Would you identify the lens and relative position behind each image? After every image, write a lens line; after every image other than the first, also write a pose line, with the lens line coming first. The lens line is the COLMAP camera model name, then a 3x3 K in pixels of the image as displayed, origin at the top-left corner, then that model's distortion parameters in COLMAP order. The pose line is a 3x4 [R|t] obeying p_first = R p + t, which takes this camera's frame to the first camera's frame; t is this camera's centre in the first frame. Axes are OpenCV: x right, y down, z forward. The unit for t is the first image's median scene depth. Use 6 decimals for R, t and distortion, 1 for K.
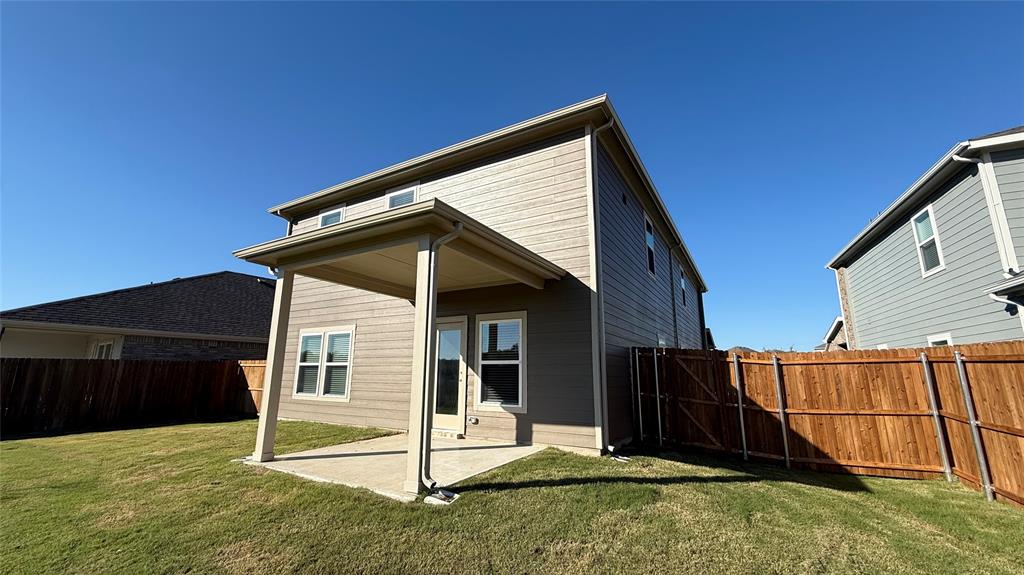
lens RADIAL K [[408.9, 0, 508.4], [0, 408.9, 289.2], [0, 0, 1]] dist [0.000931, 0.000150]
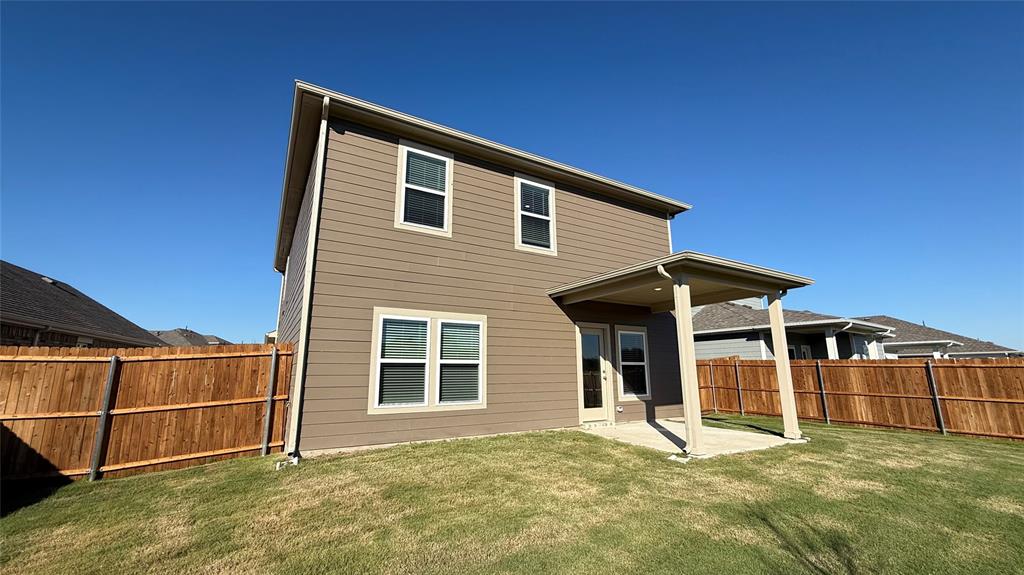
lens RADIAL K [[408.9, 0, 508.4], [0, 408.9, 289.2], [0, 0, 1]] dist [0.000931, 0.000150]
pose [[0.483974, 0.162410, 0.859879, -1.261498], [-0.176028, 0.980609, -0.086137, 0.114883], [-0.857195, -0.109675, 0.503178, 0.635636]]
